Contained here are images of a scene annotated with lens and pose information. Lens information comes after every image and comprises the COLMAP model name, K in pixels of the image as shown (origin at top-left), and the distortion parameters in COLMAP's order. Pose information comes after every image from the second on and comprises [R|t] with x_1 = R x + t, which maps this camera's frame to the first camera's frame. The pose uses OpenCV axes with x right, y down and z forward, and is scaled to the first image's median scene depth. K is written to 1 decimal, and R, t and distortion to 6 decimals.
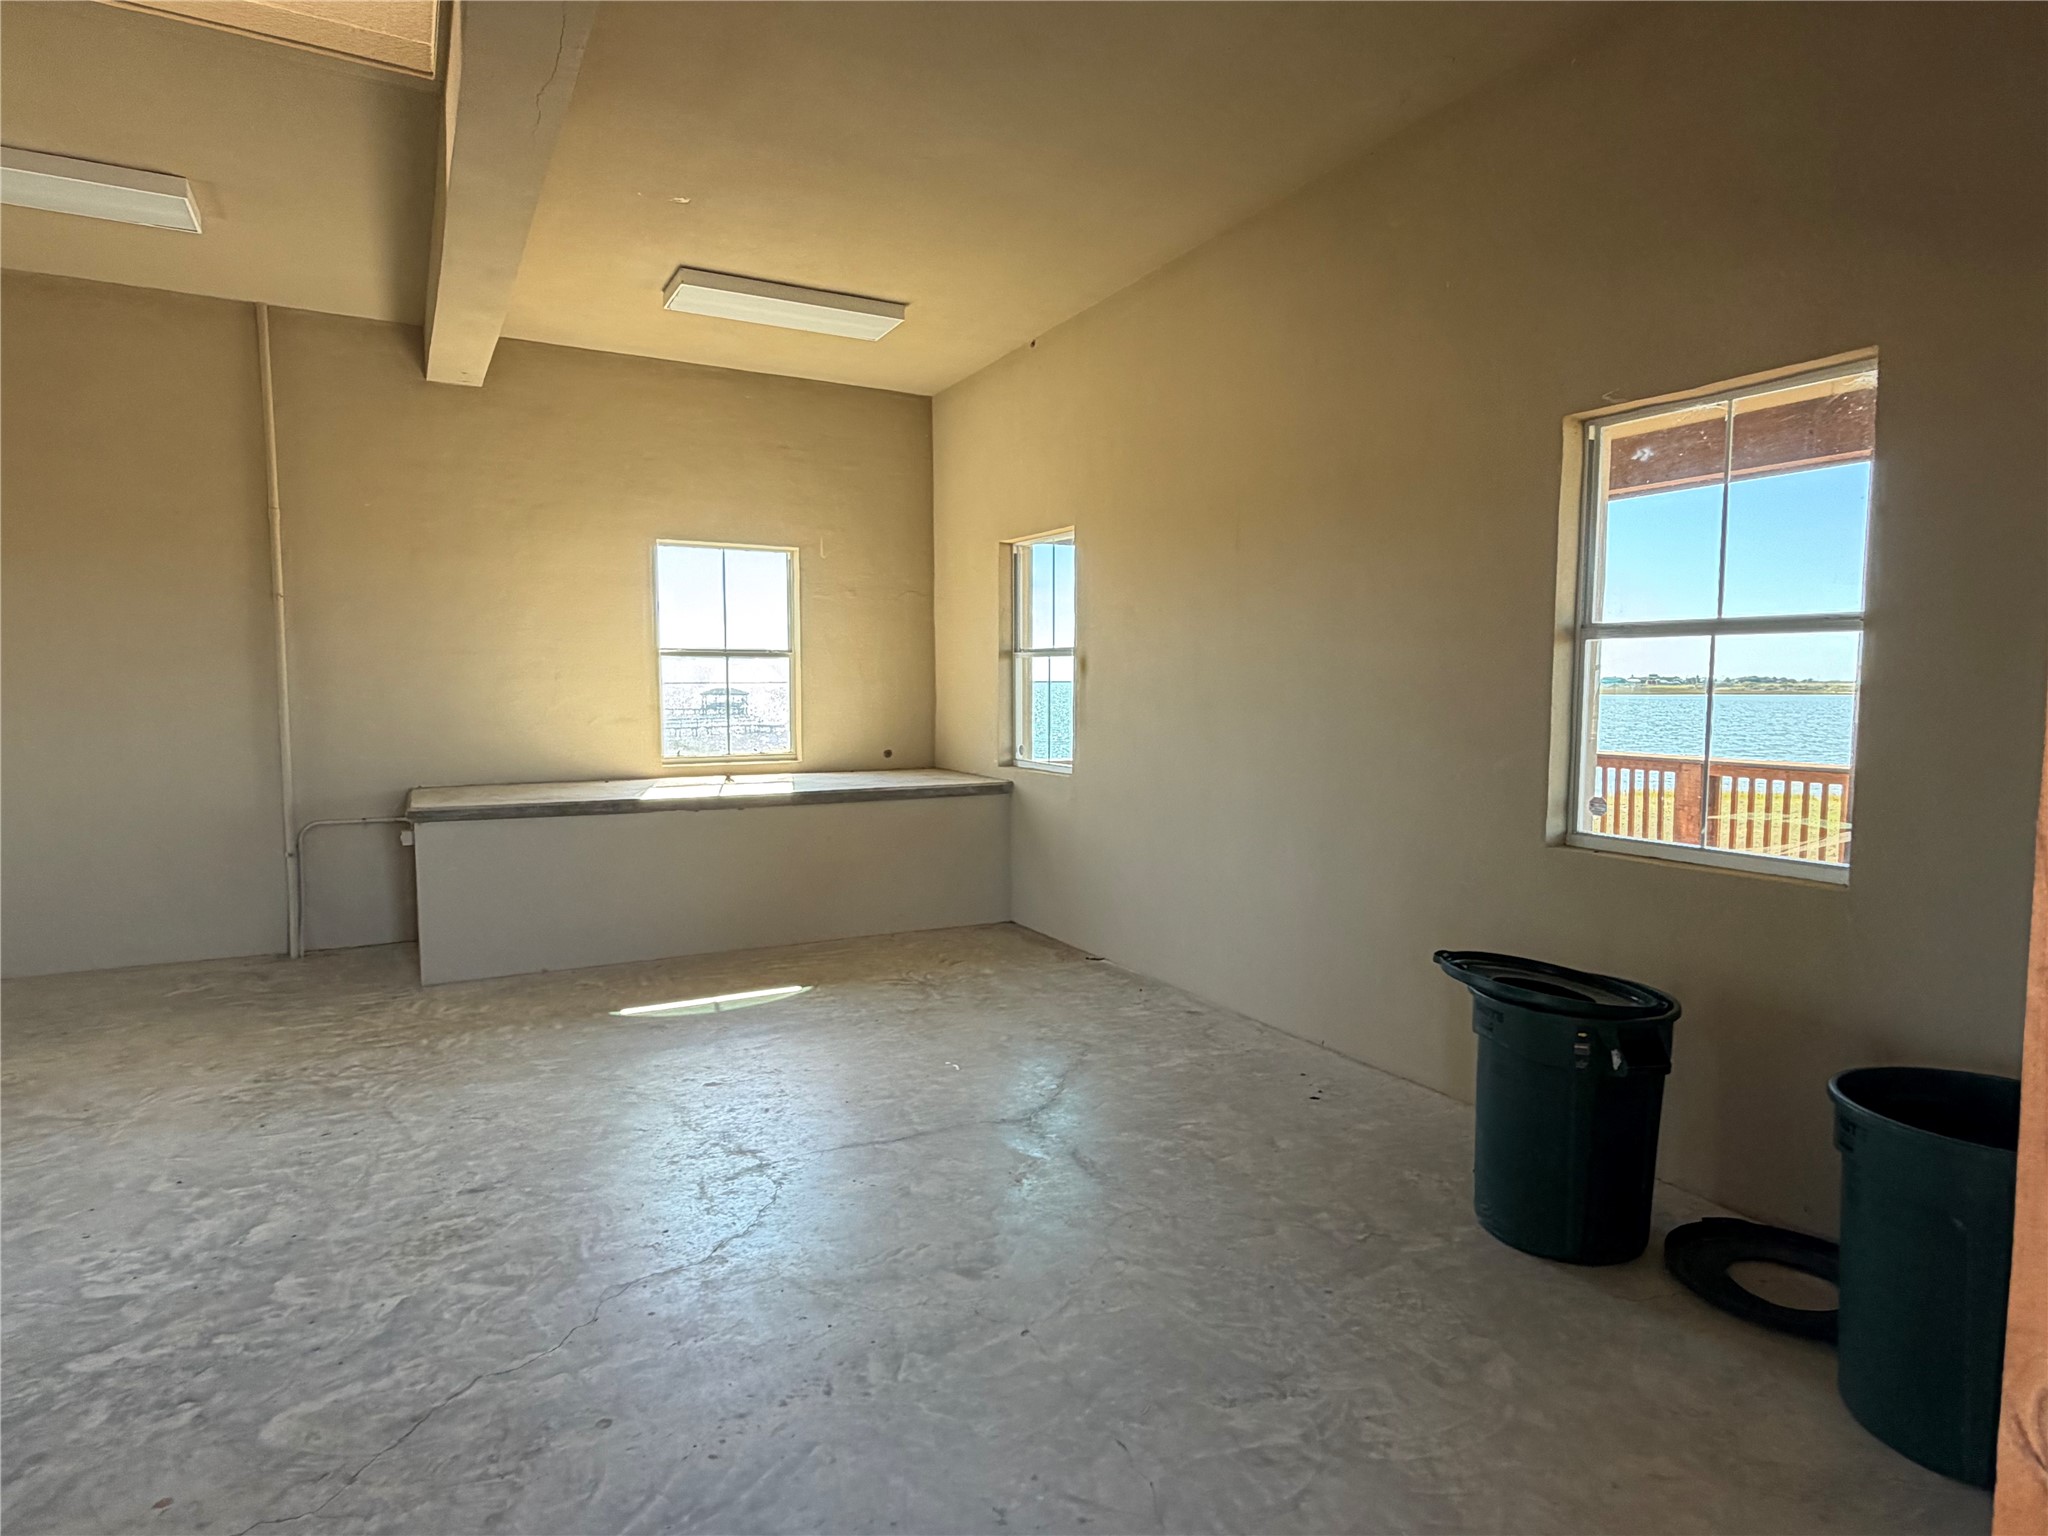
lens RADIAL K [[1143.2, 0, 1022.2], [0, 1143.2, 767.6], [0, 0, 1]] dist [0.001510, 0.000562]
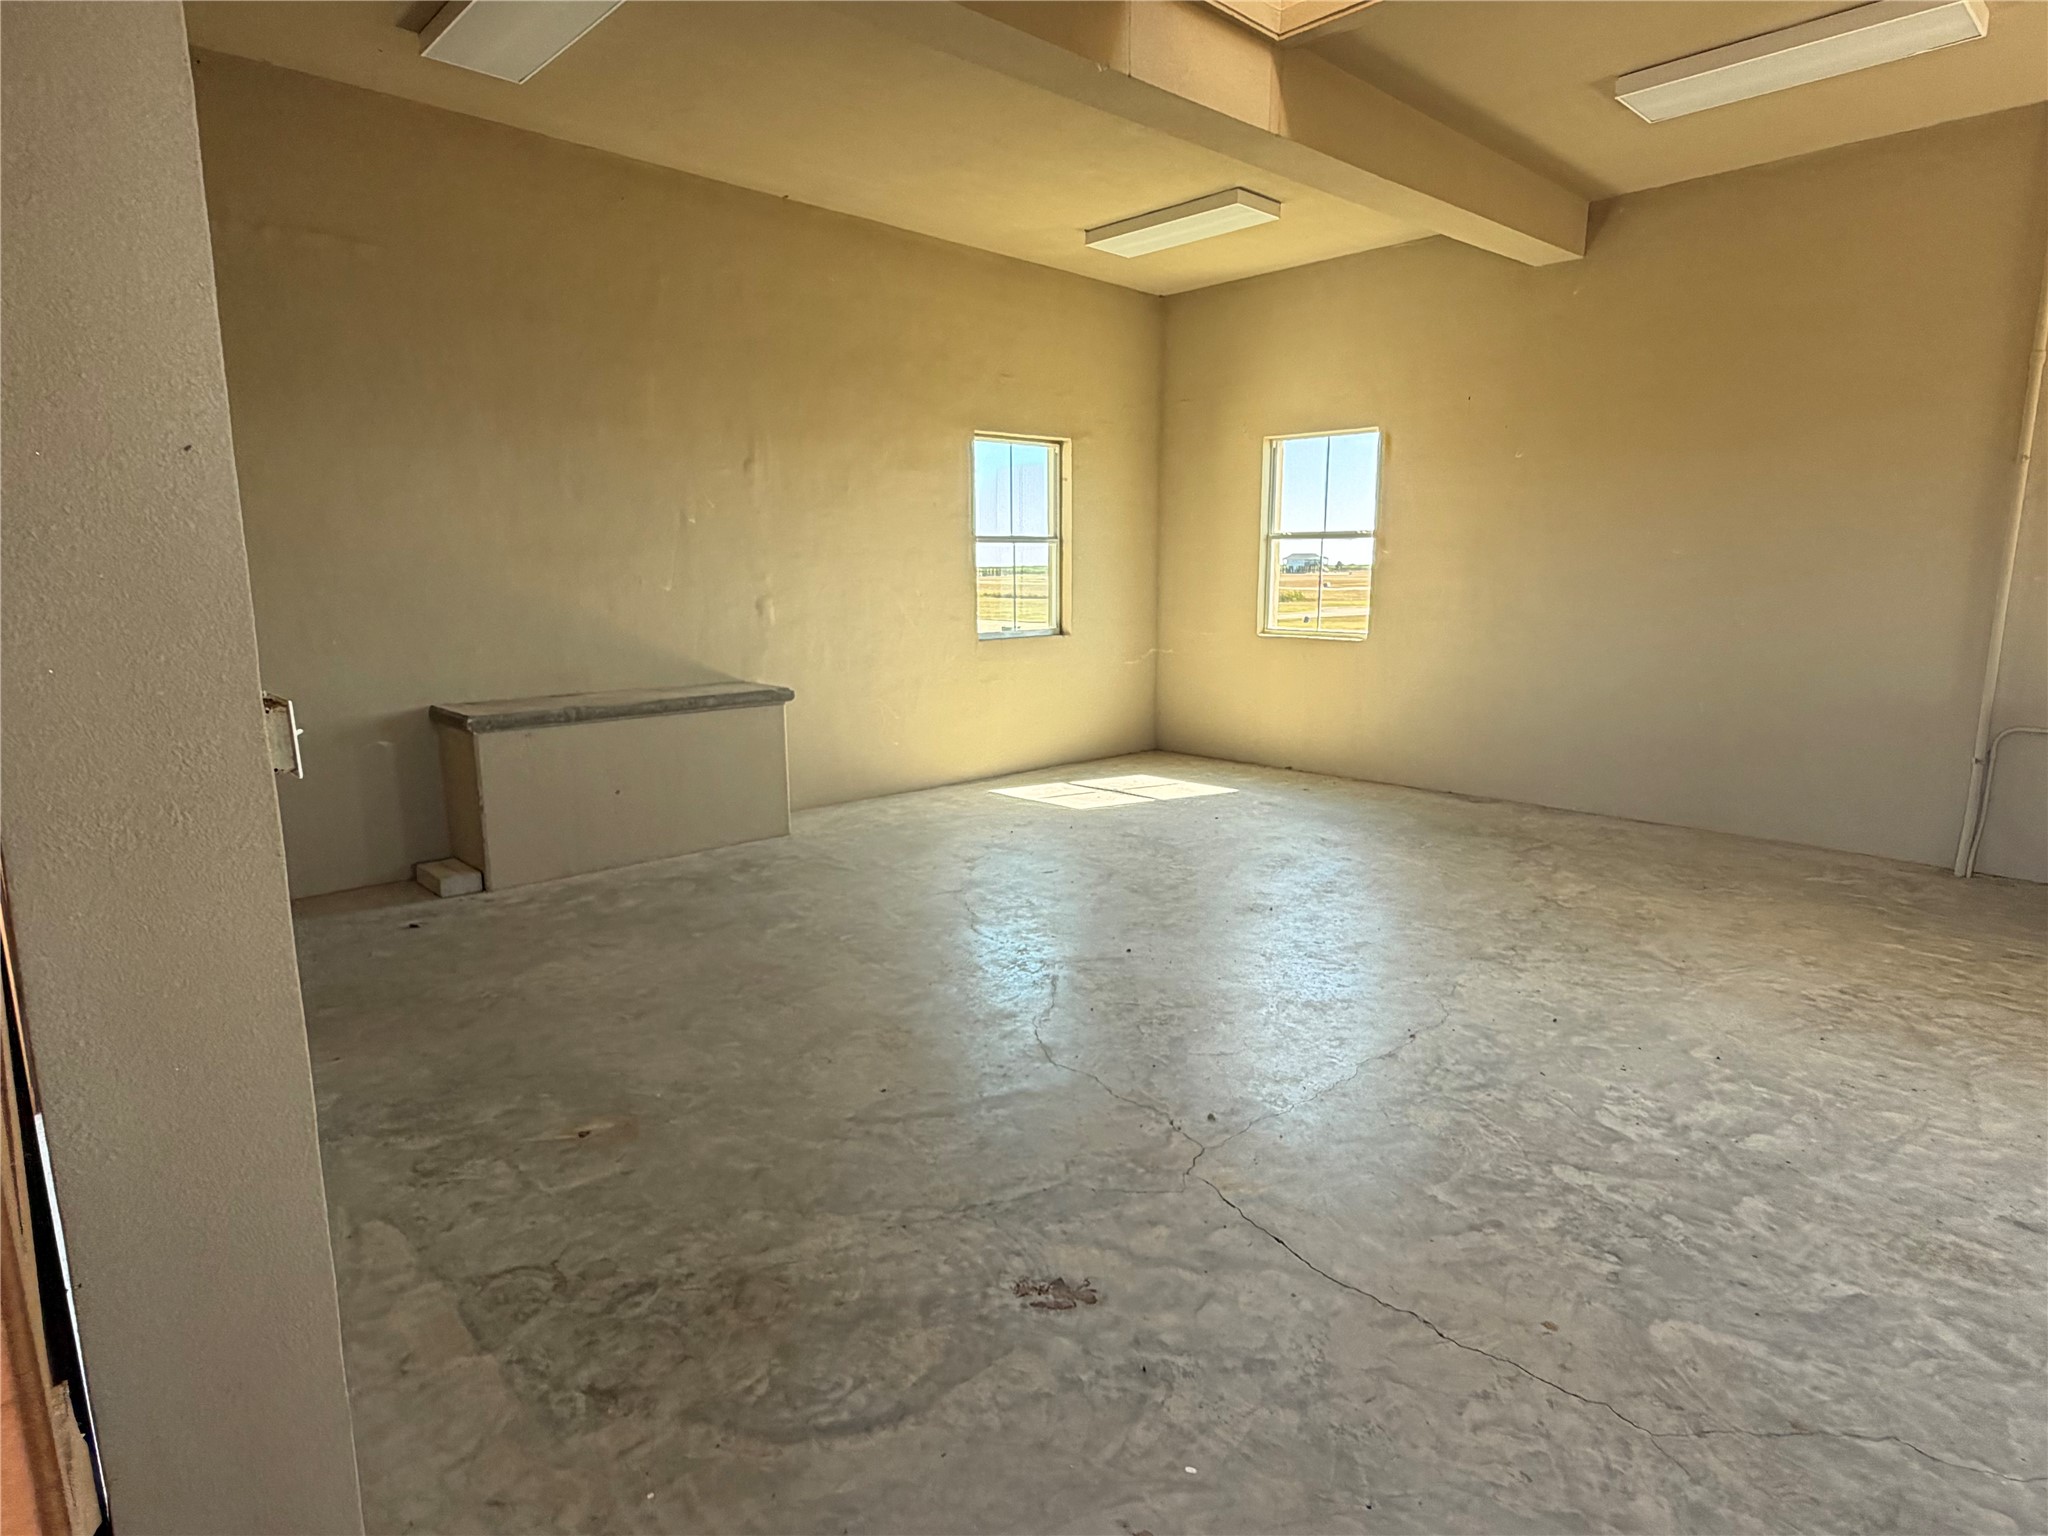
lens RADIAL K [[1143.2, 0, 1023.8], [0, 1143.2, 772.1], [0, 0, 1]] dist [0.001510, 0.000562]
pose [[0.237041, 0.173289, -0.955920, 0.057978], [-0.070524, 0.984436, 0.160970, -0.011316], [0.968937, 0.029259, 0.245572, 0.169986]]
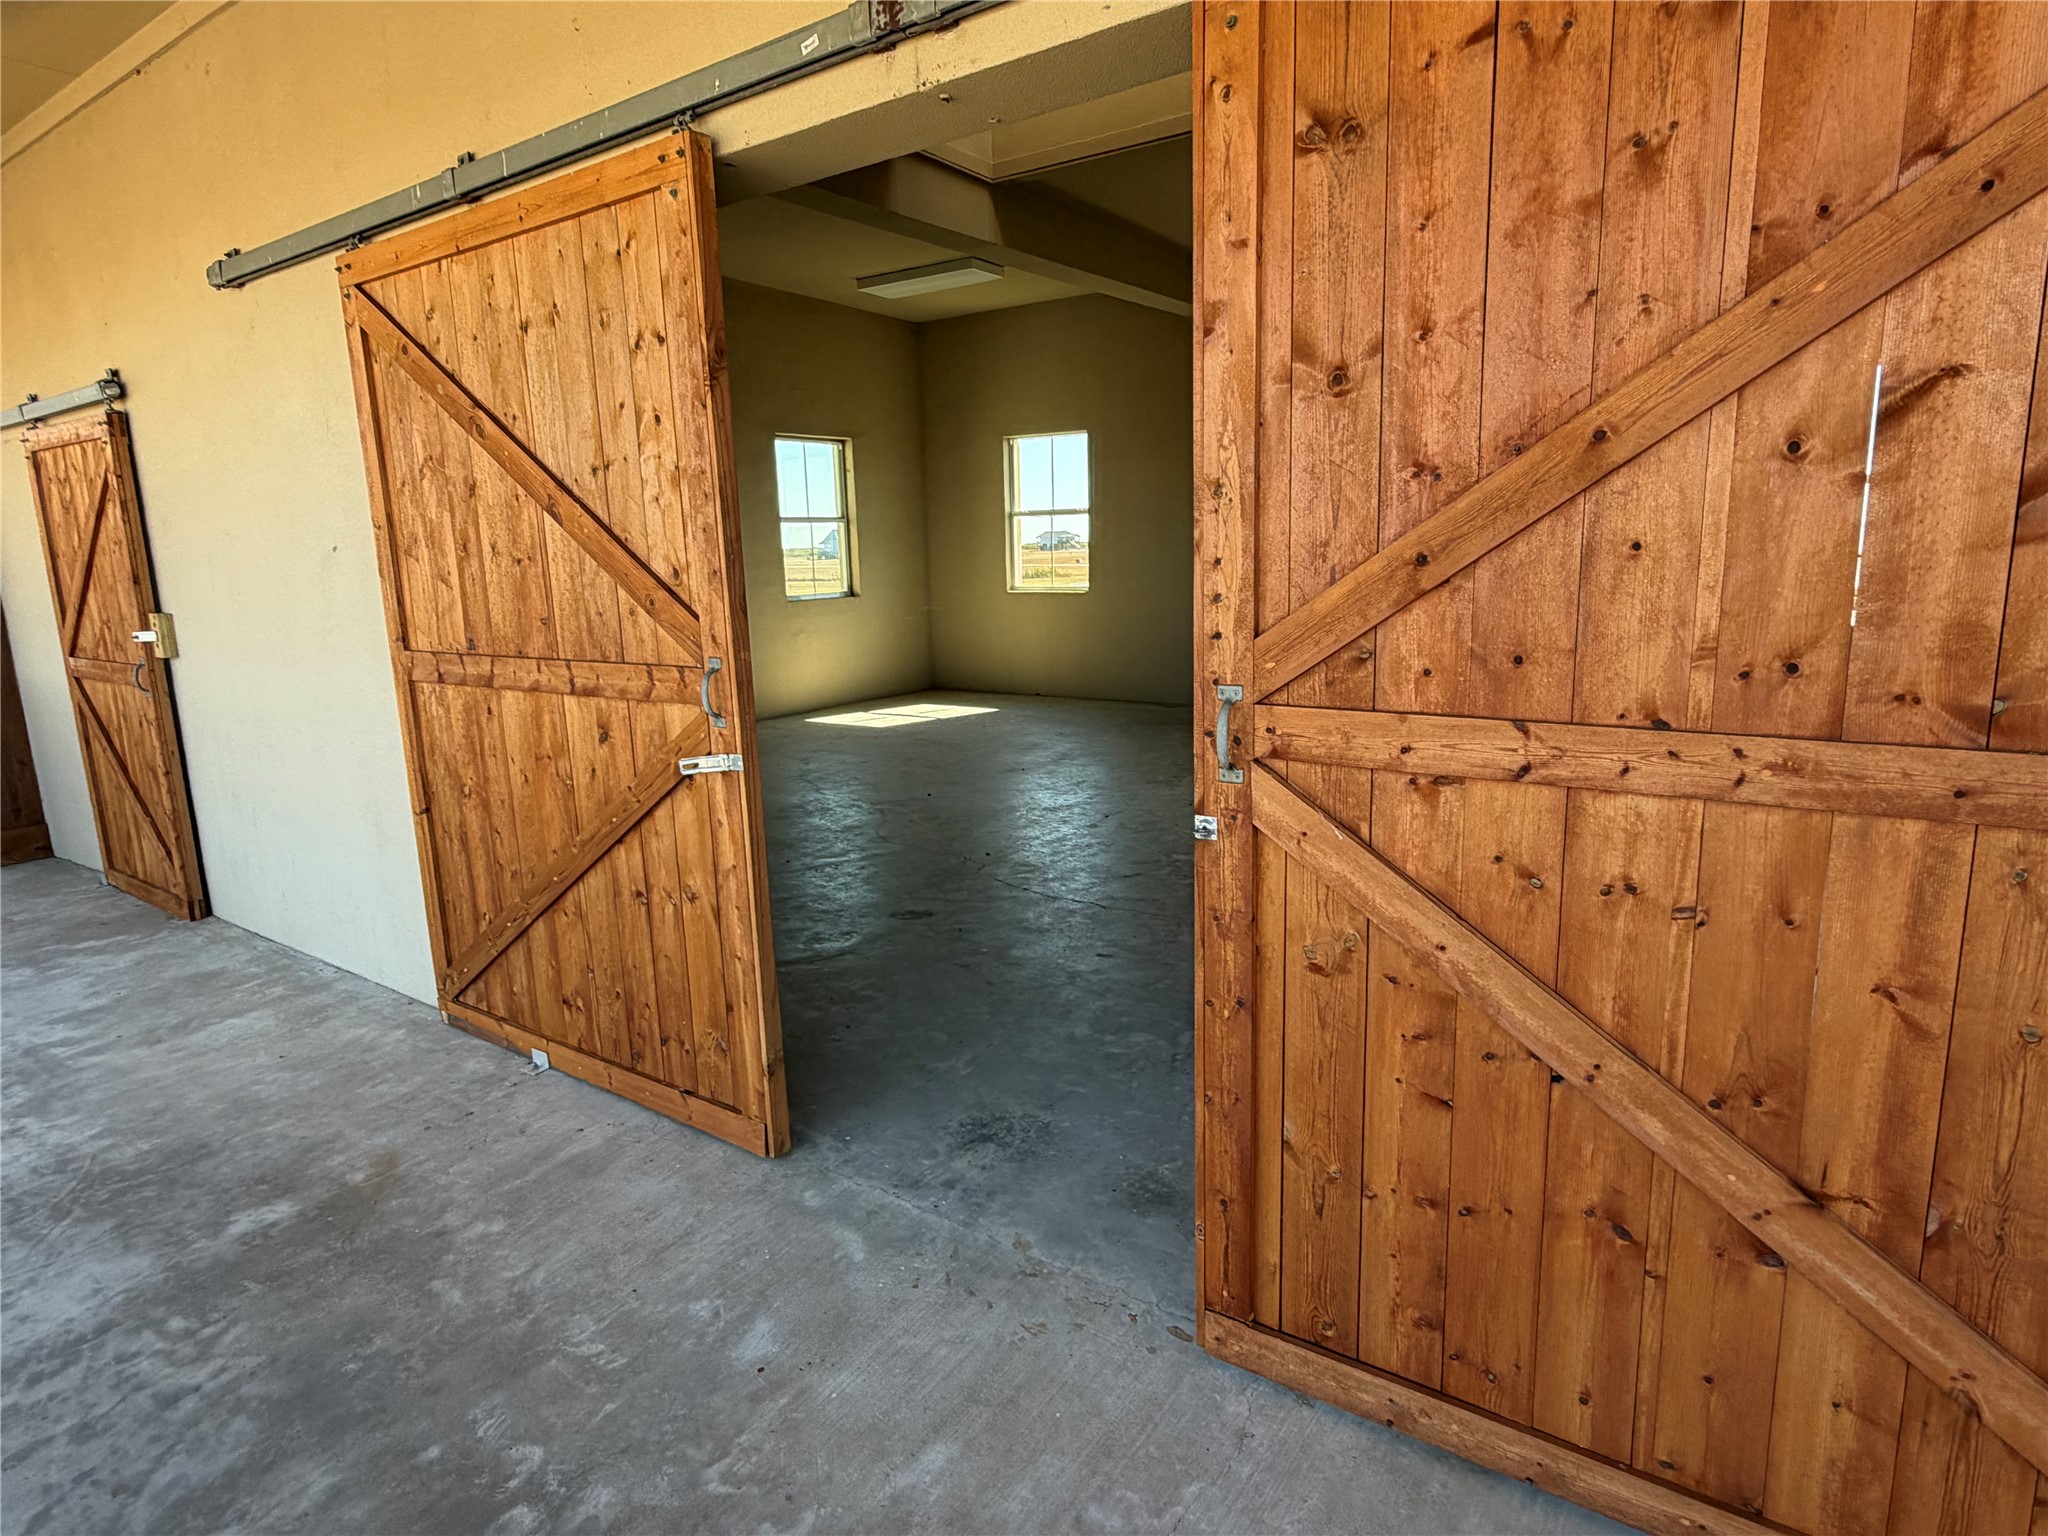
lens RADIAL K [[1143.2, 0, 1025.5], [0, 1143.2, 759.8], [0, 0, 1]] dist [0.001510, 0.000562]
pose [[0.433995, 0.157917, -0.886967, 0.762274], [-0.043179, 0.987032, 0.154605, 0.033881], [0.899880, -0.028799, 0.435186, -0.127810]]
